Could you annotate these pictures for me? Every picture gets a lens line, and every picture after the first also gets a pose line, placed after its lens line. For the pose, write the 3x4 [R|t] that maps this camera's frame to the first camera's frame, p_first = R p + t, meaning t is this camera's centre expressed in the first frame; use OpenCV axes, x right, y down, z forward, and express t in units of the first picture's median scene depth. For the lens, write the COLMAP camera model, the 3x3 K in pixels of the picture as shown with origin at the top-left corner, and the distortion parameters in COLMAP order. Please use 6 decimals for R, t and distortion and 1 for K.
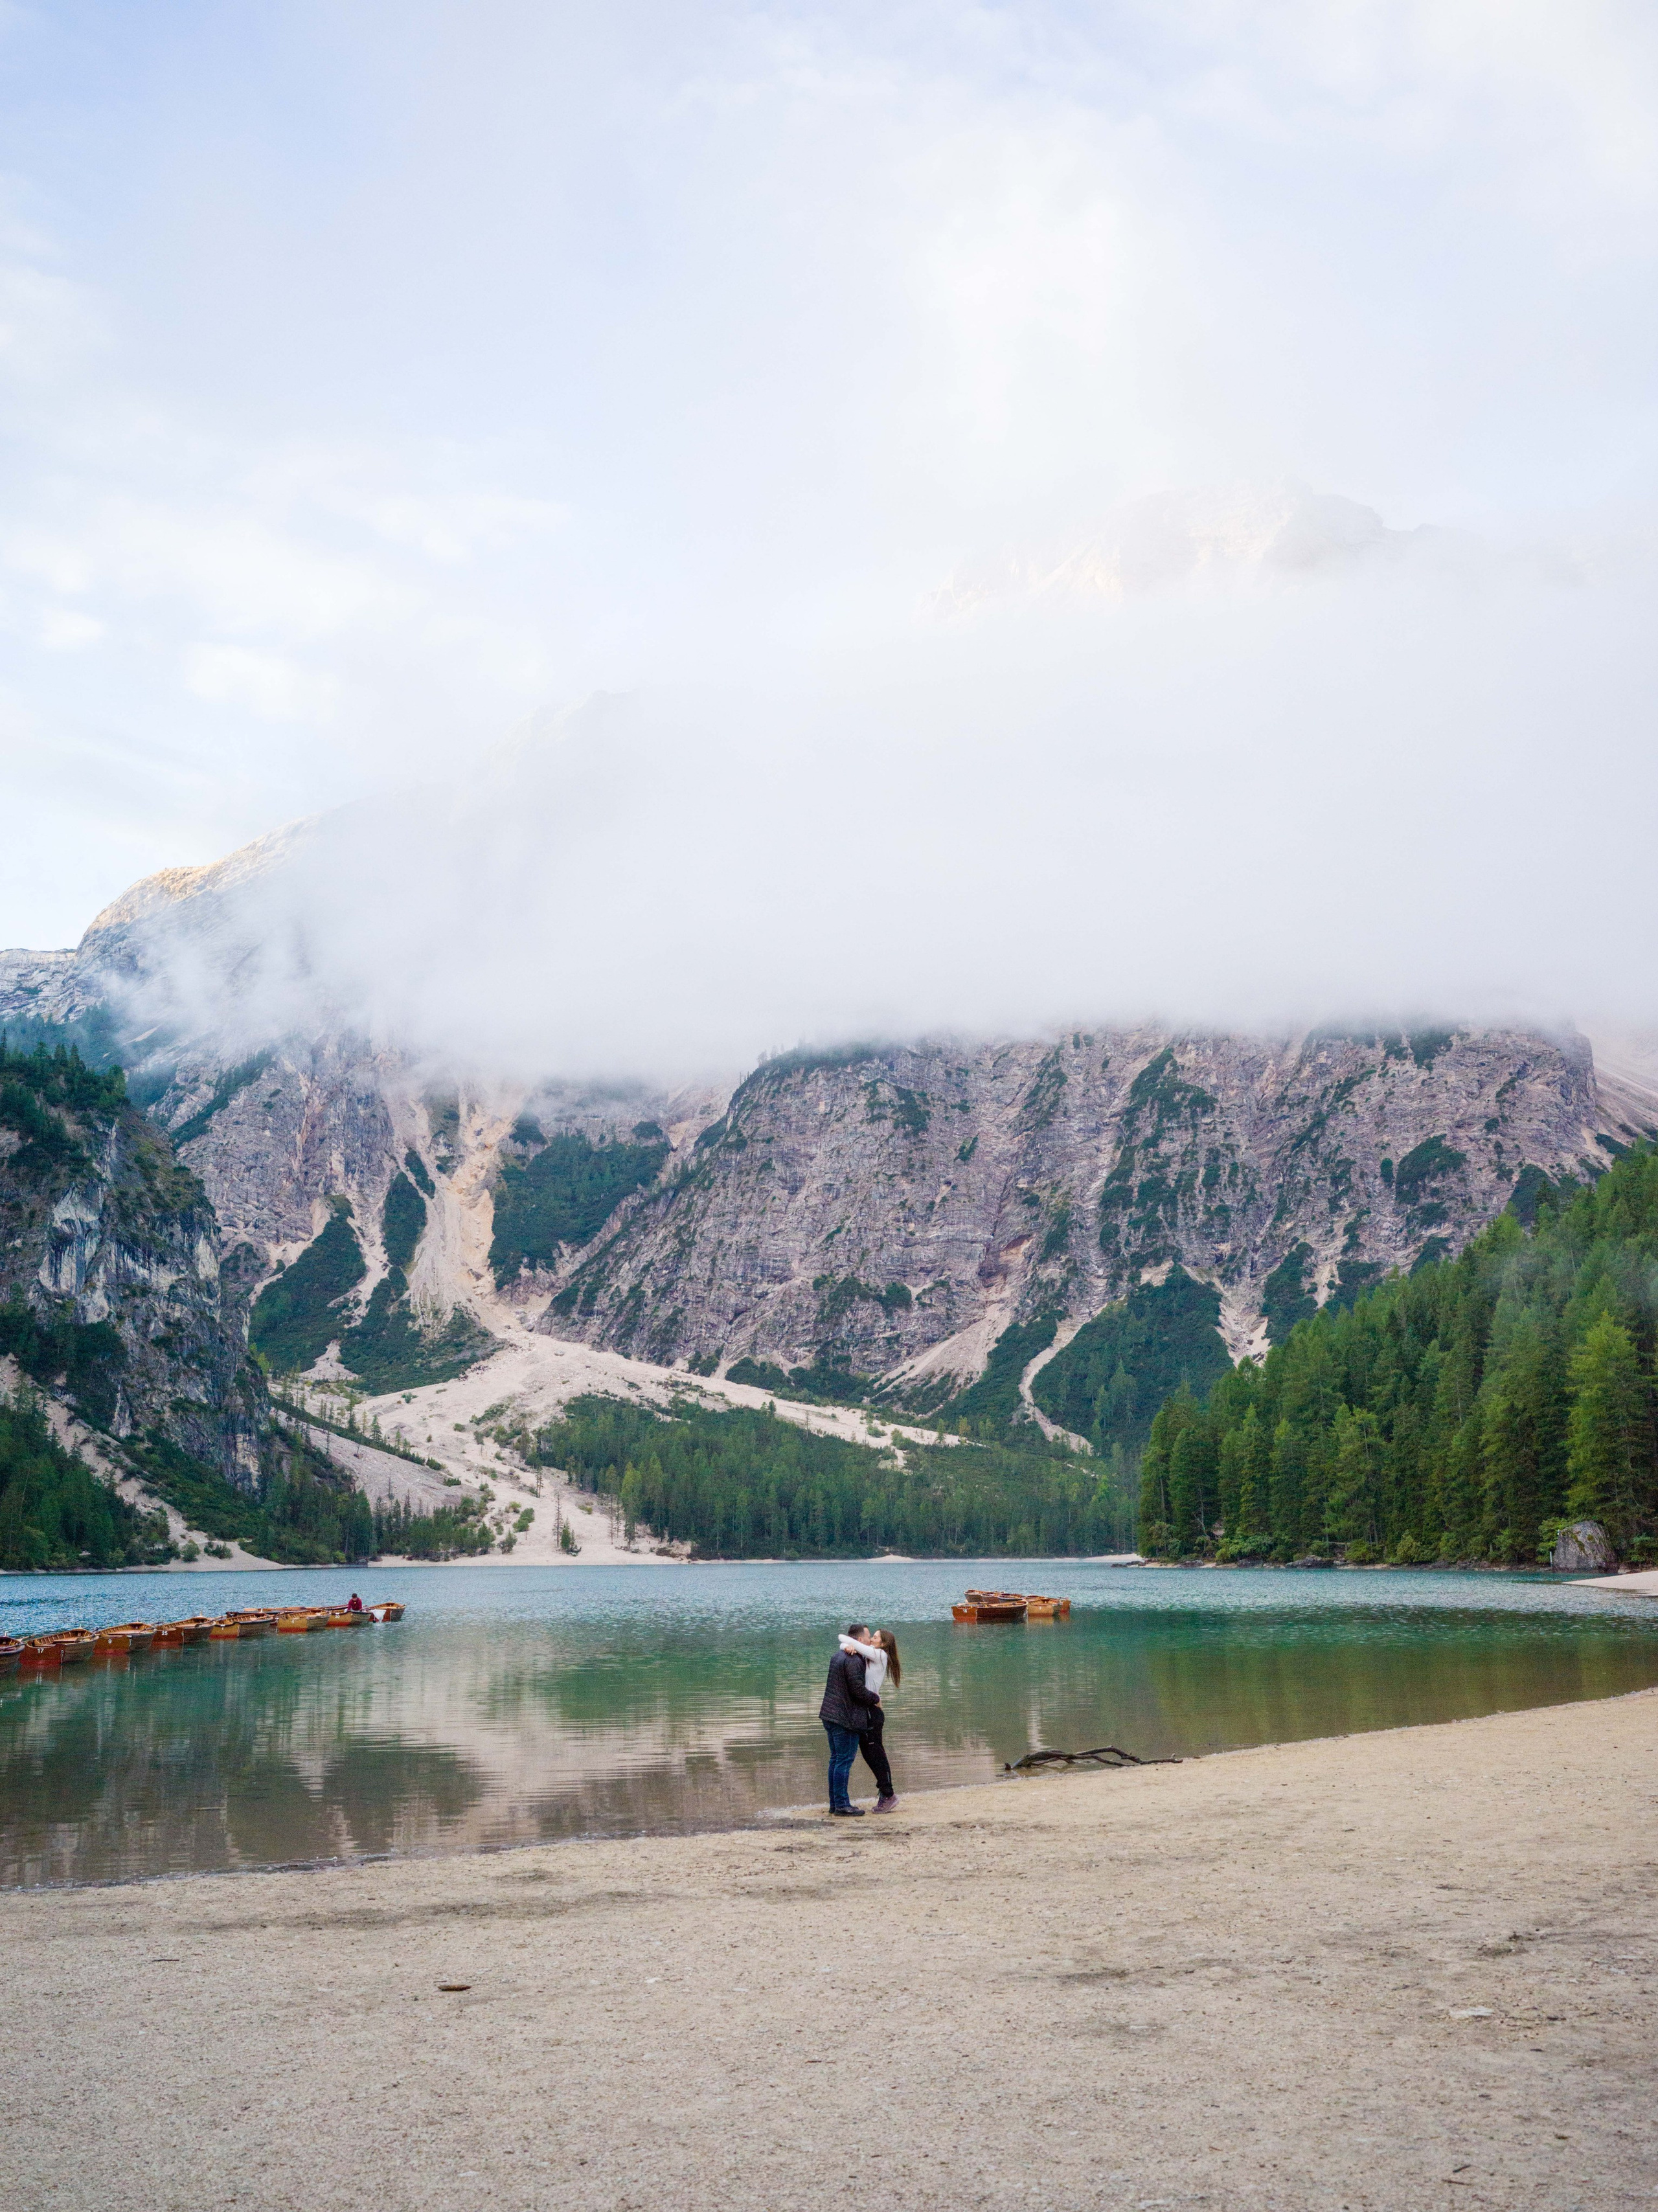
lens RADIAL K [[2371.6, 0, 829.0], [0, 2371.6, 1106.0], [0, 0, 1]] dist [0.070886, -0.032219]
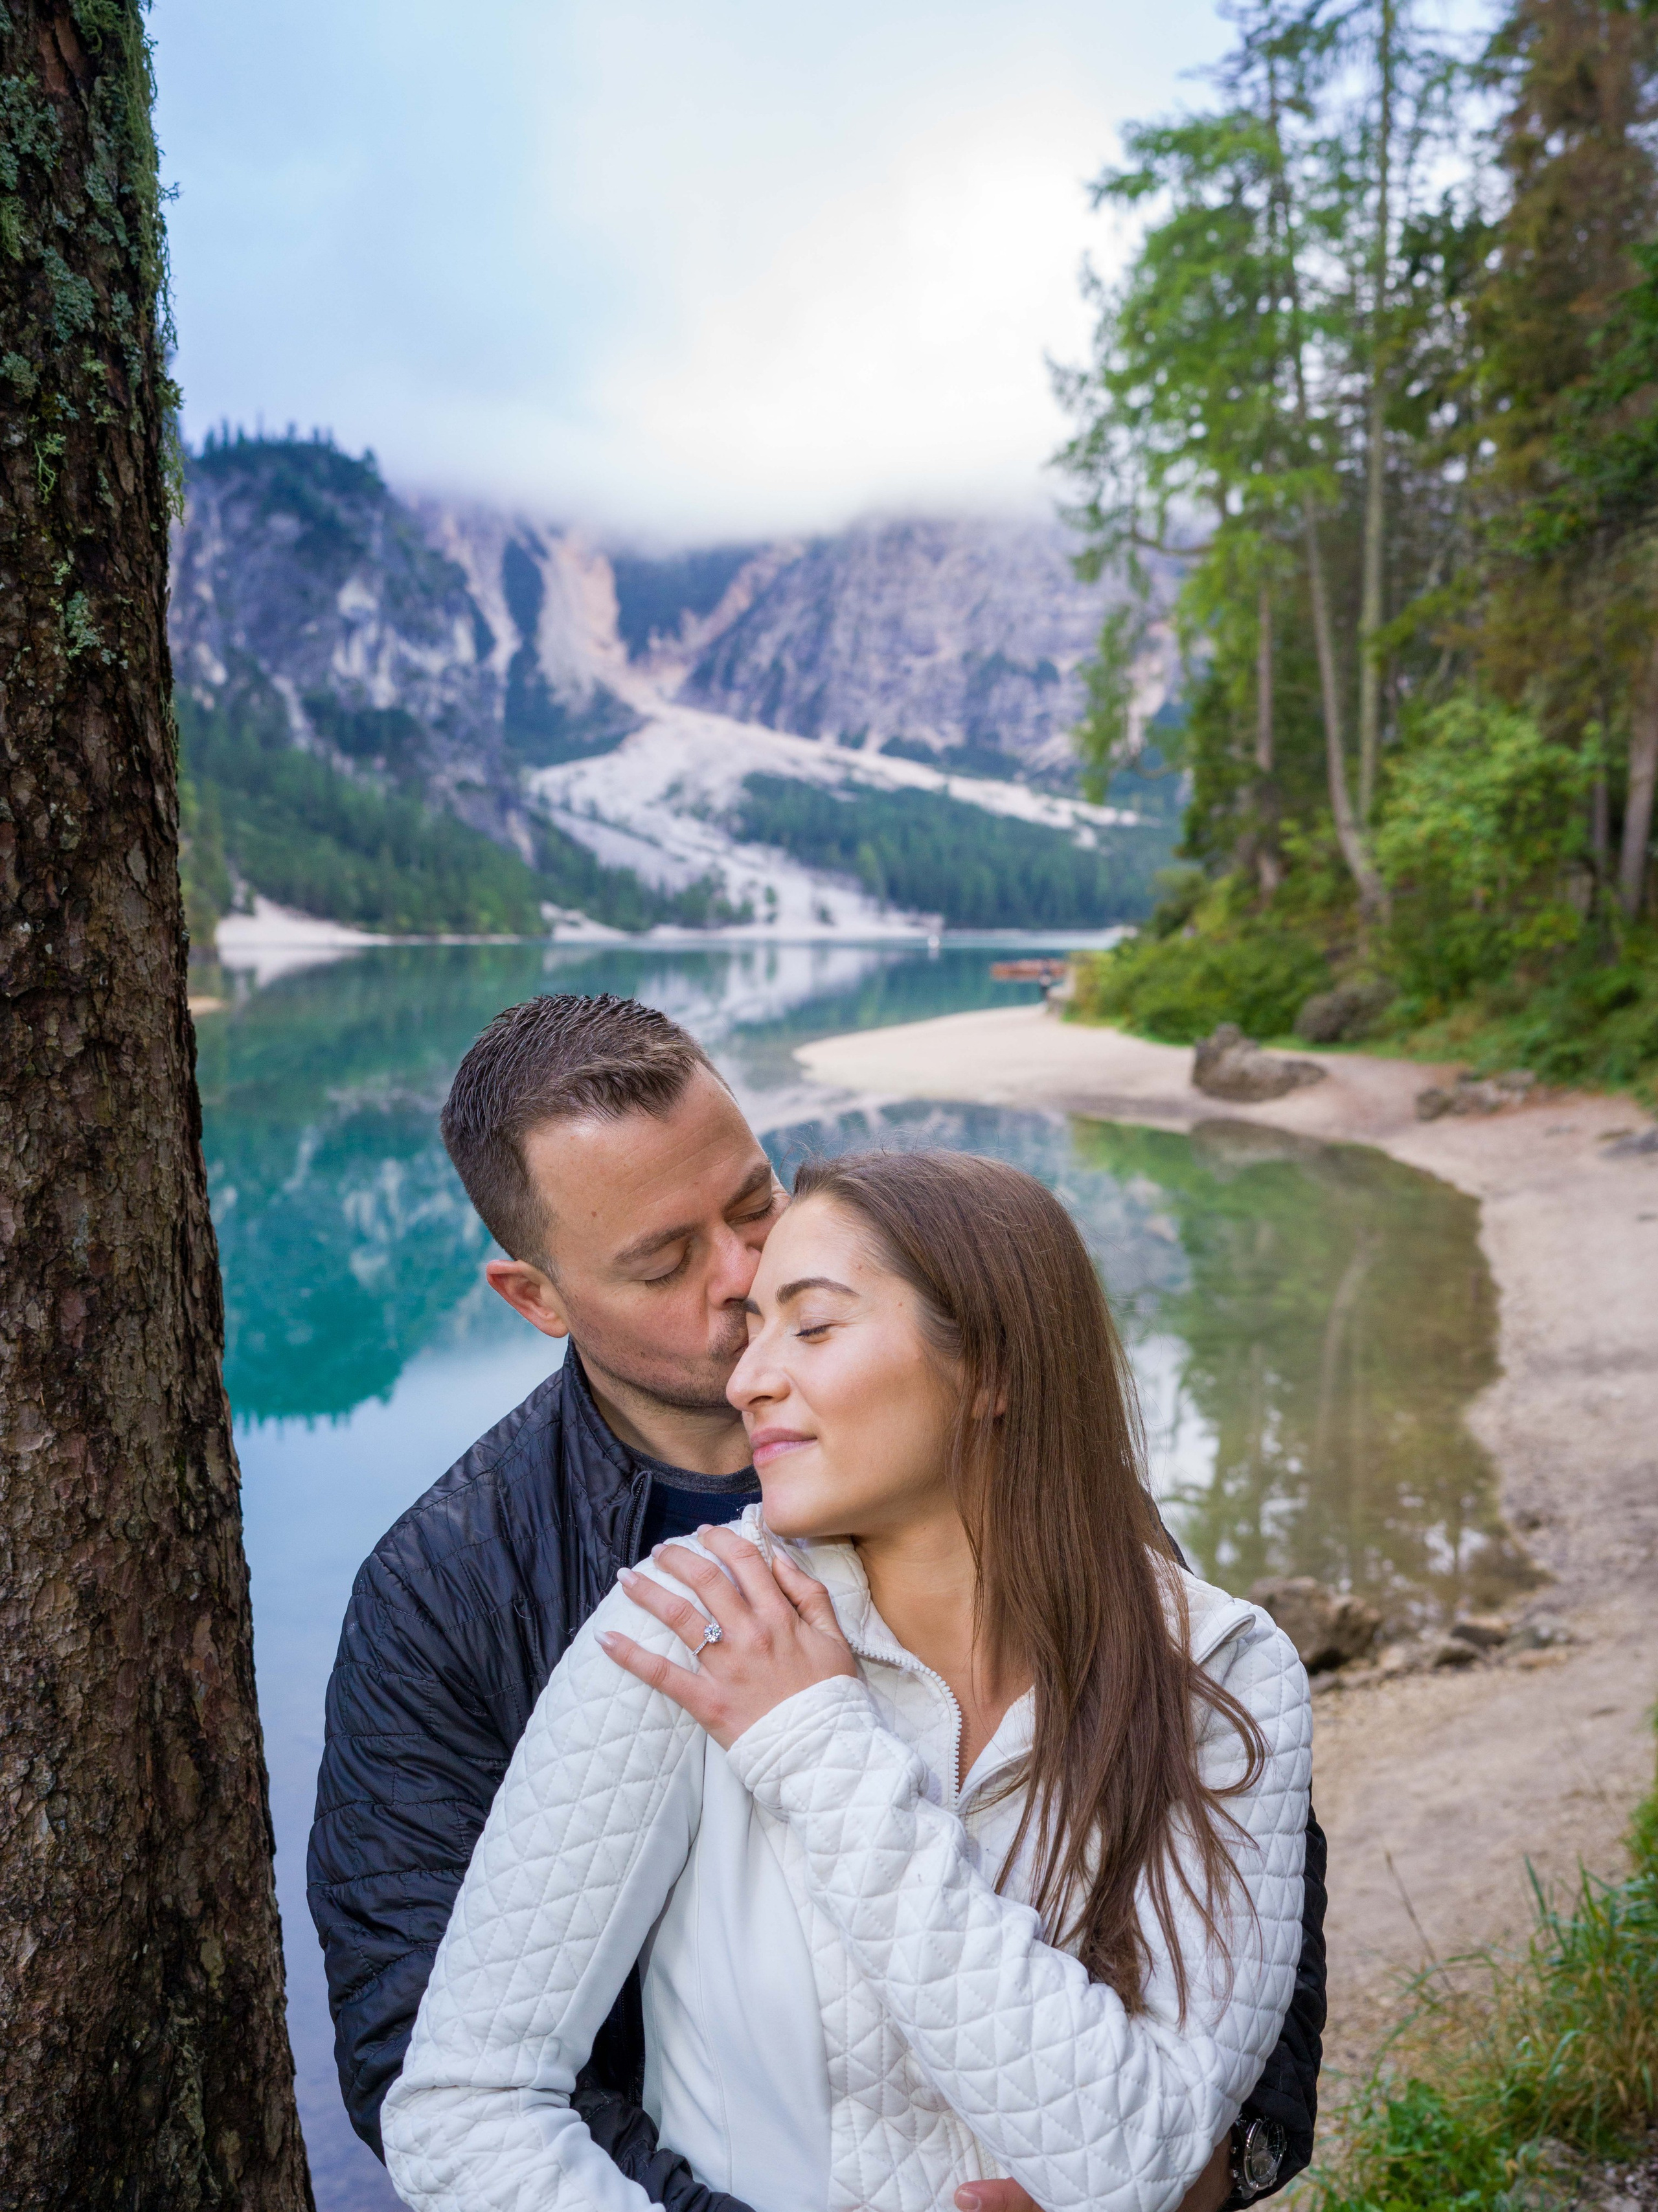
lens RADIAL K [[2542.3, 0, 829.0], [0, 2542.3, 1106.0], [0, 0, 1]] dist [0.081317, -0.149686]
pose [[0.999987, 0.003228, 0.003839, -0.068764], [-0.004097, 0.967162, 0.254126, -0.015077], [-0.002893, -0.254139, 0.967163, -0.078834]]
